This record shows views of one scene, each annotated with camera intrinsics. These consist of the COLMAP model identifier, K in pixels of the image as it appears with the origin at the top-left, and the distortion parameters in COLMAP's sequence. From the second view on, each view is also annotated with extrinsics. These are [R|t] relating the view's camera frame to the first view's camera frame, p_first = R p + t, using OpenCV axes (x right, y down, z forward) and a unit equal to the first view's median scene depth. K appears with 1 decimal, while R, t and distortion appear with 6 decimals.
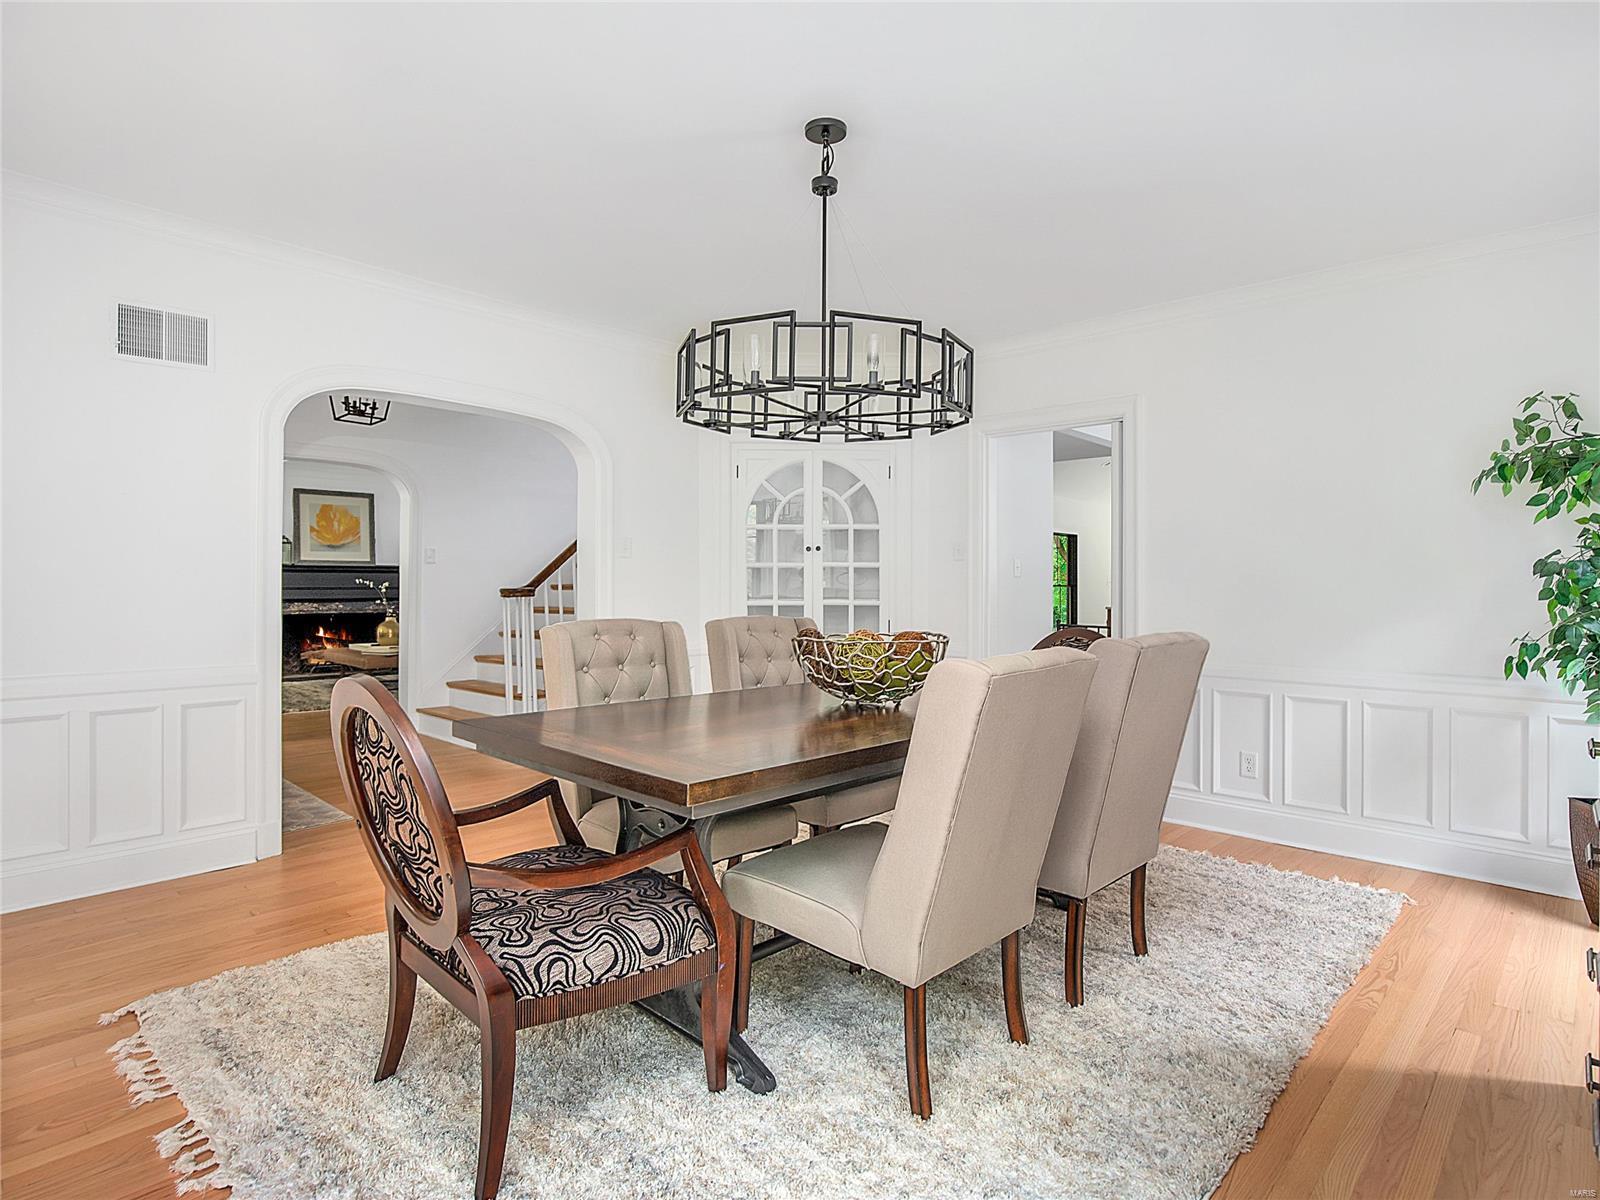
lens RADIAL K [[857.1, 0, 799.9], [0, 857.1, 589.2], [0, 0, 1]] dist [-0.023447, -0.000217]
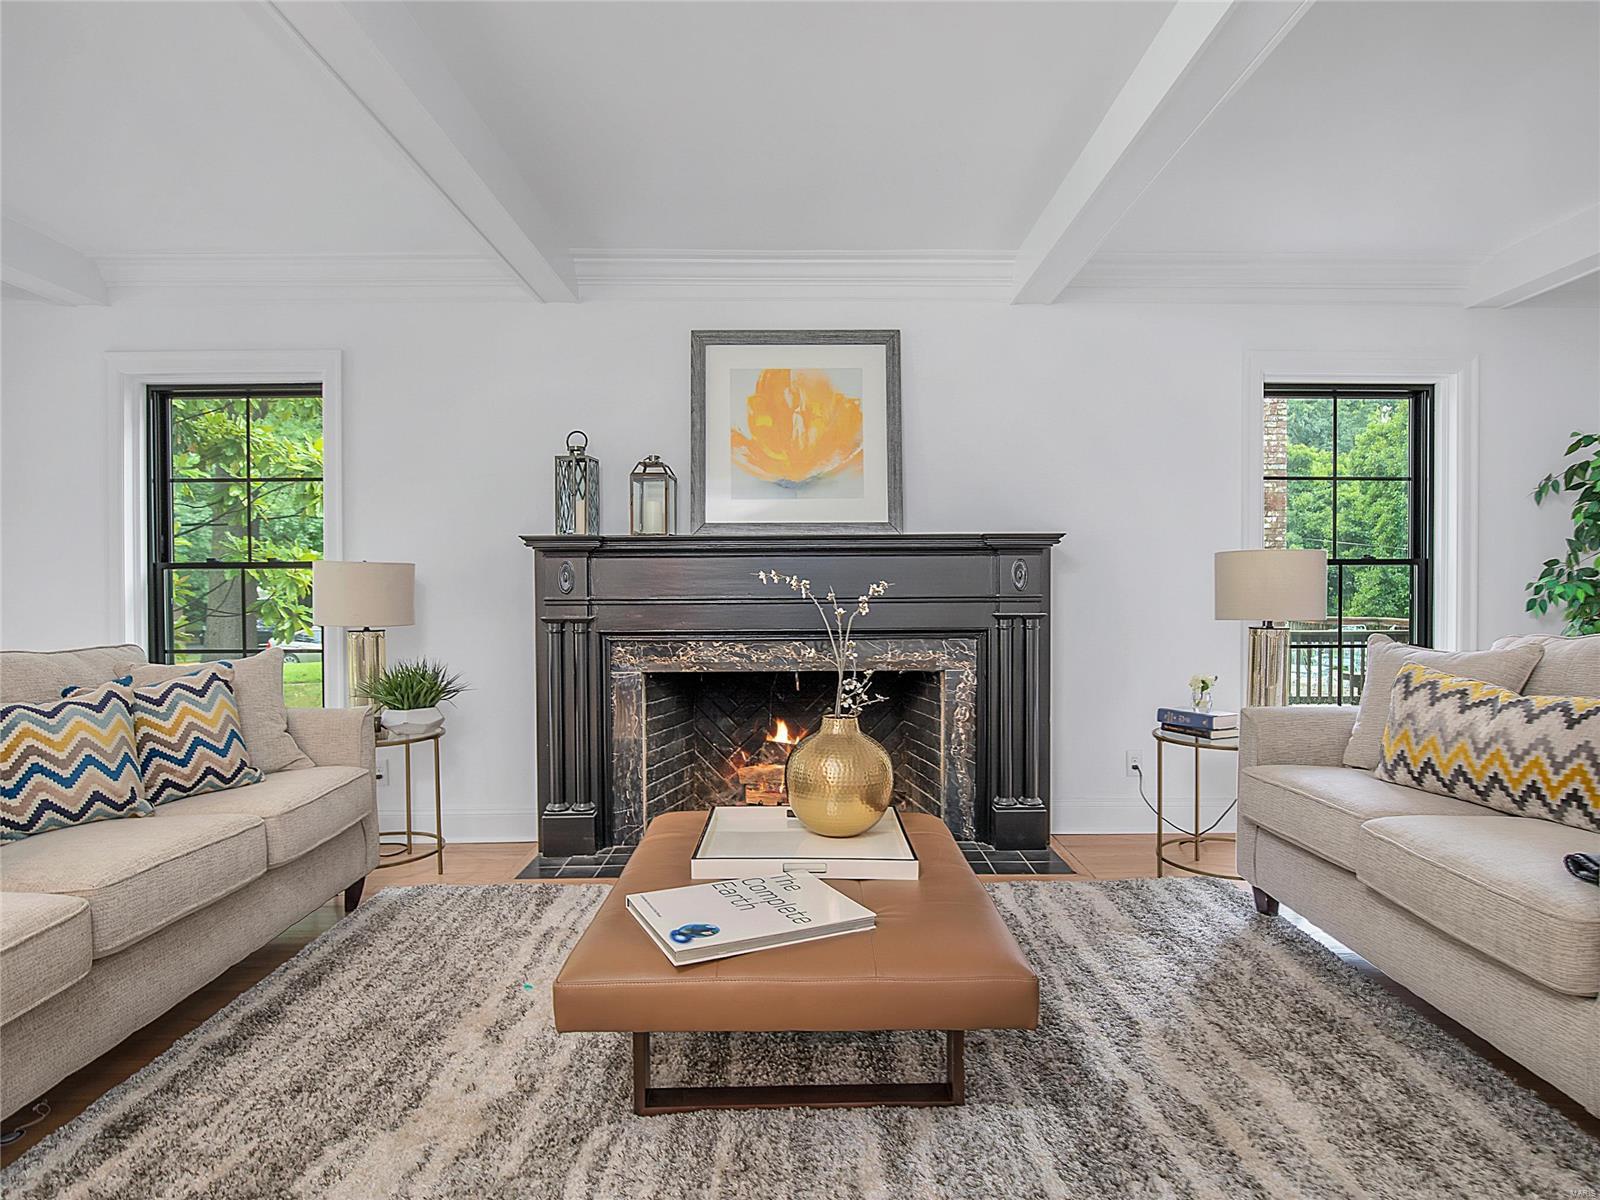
lens RADIAL K [[918.9, 0, 826.9], [0, 918.9, 601.6], [0, 0, 1]] dist [-0.021350, -0.000571]
pose [[0.712930, -0.000139, -0.701235, -0.264717], [0.009533, 0.999909, 0.009494, -0.004121], [0.701170, -0.013454, 0.712867, 0.732262]]
